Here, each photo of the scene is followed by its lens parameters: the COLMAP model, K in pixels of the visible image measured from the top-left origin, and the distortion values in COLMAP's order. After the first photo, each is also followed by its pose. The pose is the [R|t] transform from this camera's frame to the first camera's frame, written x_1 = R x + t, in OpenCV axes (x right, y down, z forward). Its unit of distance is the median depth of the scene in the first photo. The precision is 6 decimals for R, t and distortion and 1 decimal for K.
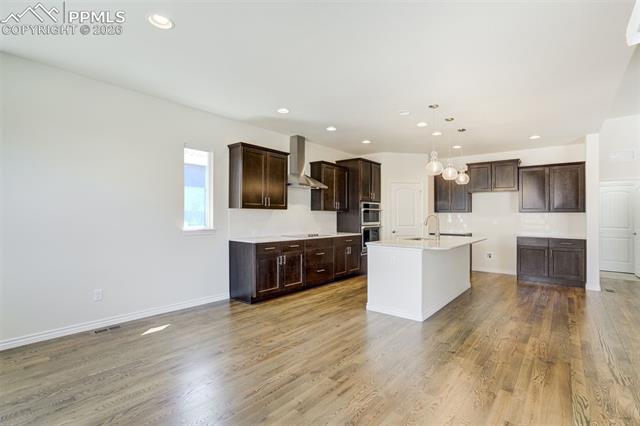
lens RADIAL K [[298.2, 0, 323.3], [0, 298.2, 215.8], [0, 0, 1]] dist [-0.027958, 0.000379]
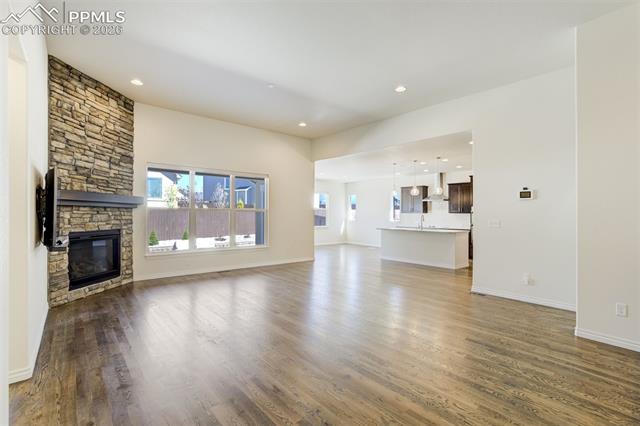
lens RADIAL K [[300.4, 0, 325.8], [0, 300.4, 217.0], [0, 0, 1]] dist [-0.000061, -0.000014]
pose [[-0.162452, -0.002587, -0.986713, 1.782261], [-0.007336, 0.999972, -0.001414, 0.012563], [0.986689, 0.007009, -0.162466, 0.602837]]
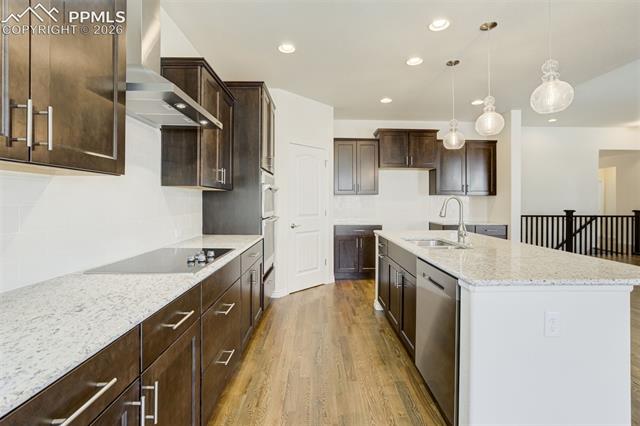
lens RADIAL K [[306.6, 0, 321.8], [0, 306.6, 201.3], [0, 0, 1]] dist [-0.028618, 0.000343]
pose [[0.759513, -0.004057, 0.650480, -0.143664], [-0.000607, 0.999976, 0.006945, -0.000705], [-0.650492, -0.005670, 0.759492, 0.597135]]
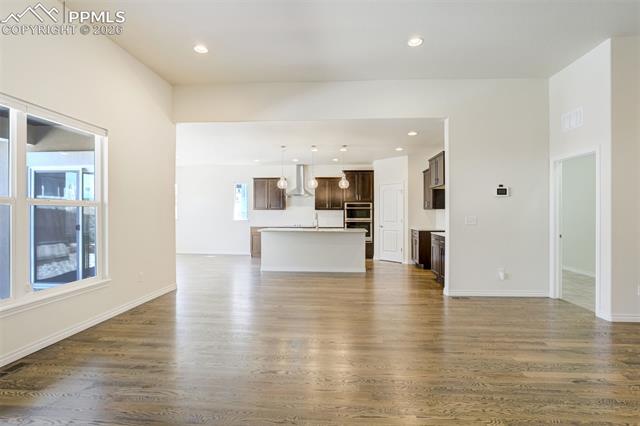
lens RADIAL K [[301.4, 0, 321.1], [0, 301.4, 214.7], [0, 0, 1]] dist [-0.024301, 0.001779]
pose [[0.578214, -0.003021, -0.815880, 1.285255], [0.004507, 0.999990, -0.000509, 0.008416], [0.815873, -0.003383, 0.578221, 0.135586]]
